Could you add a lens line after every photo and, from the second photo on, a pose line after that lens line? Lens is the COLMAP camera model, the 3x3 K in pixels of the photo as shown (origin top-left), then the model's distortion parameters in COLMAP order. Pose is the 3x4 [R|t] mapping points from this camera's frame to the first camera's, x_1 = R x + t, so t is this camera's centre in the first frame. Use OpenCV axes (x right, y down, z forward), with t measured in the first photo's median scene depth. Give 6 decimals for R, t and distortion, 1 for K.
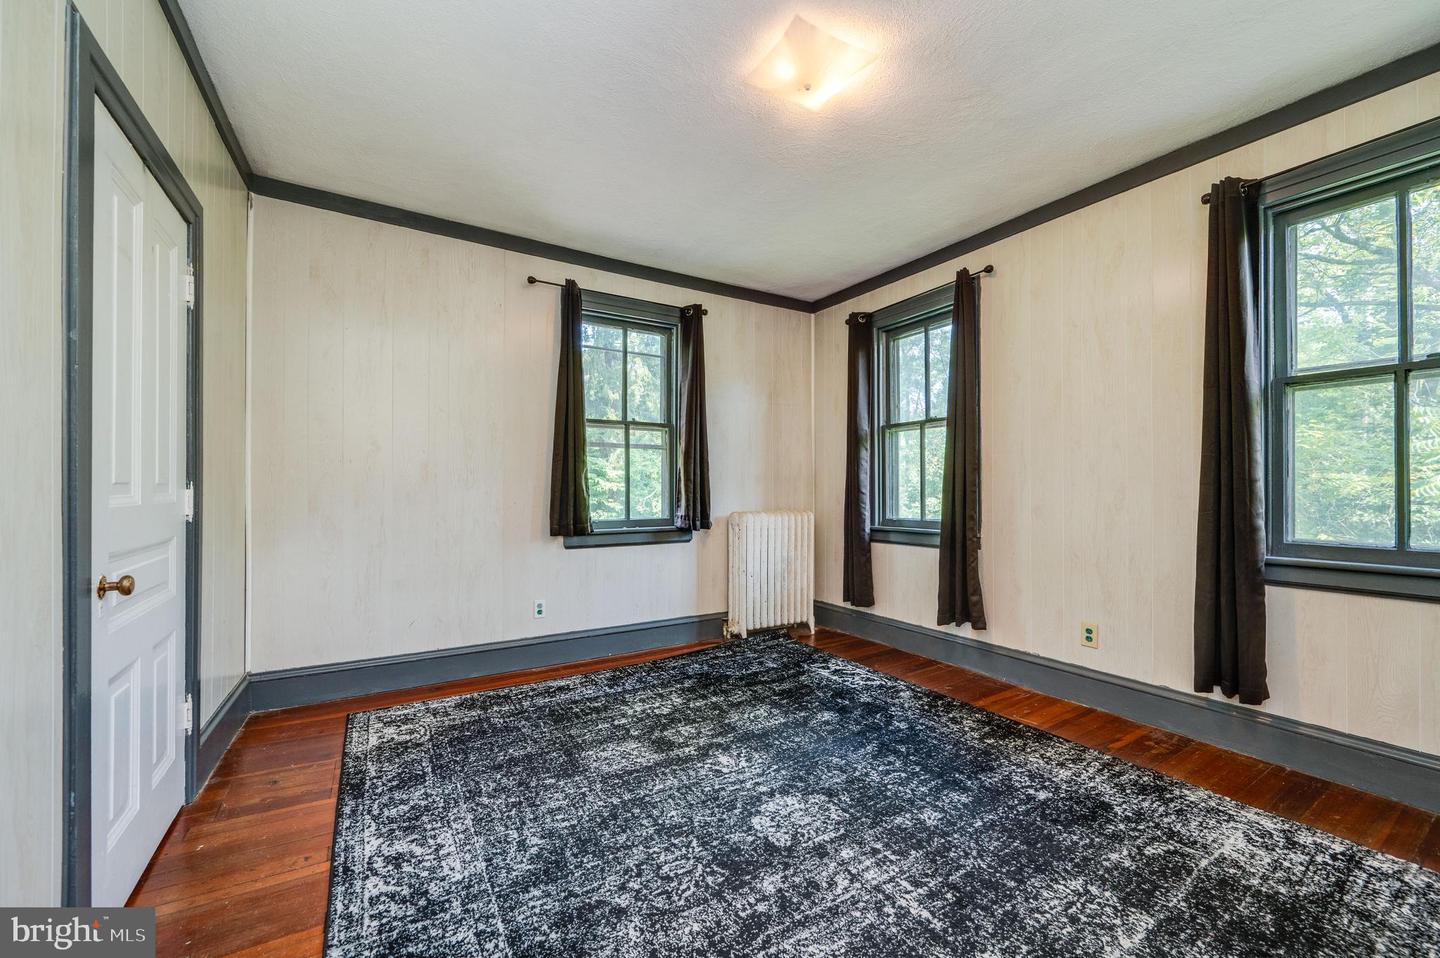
lens RADIAL K [[570.5, 0, 727.8], [0, 570.5, 487.5], [0, 0, 1]] dist [0.000146, -0.000027]
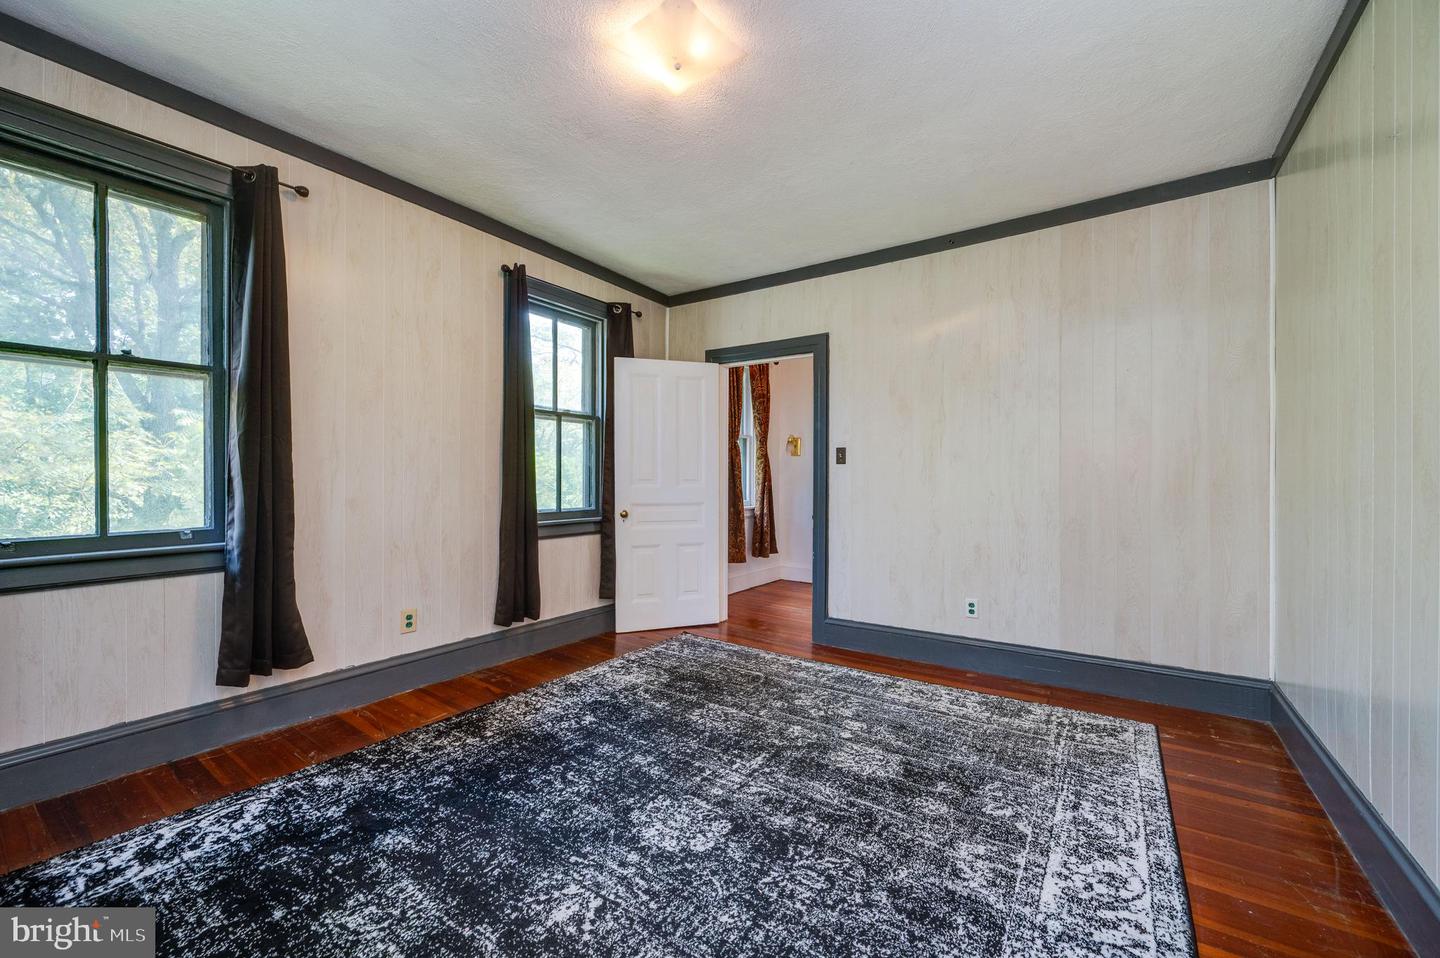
lens RADIAL K [[570.5, 0, 722.7], [0, 570.5, 475.8], [0, 0, 1]] dist [0.000146, -0.000027]
pose [[-0.401036, 0.002719, 0.916058, -0.681821], [-0.005894, 0.999967, -0.005548, 0.000216], [-0.916043, -0.007624, -0.401007, 1.147337]]
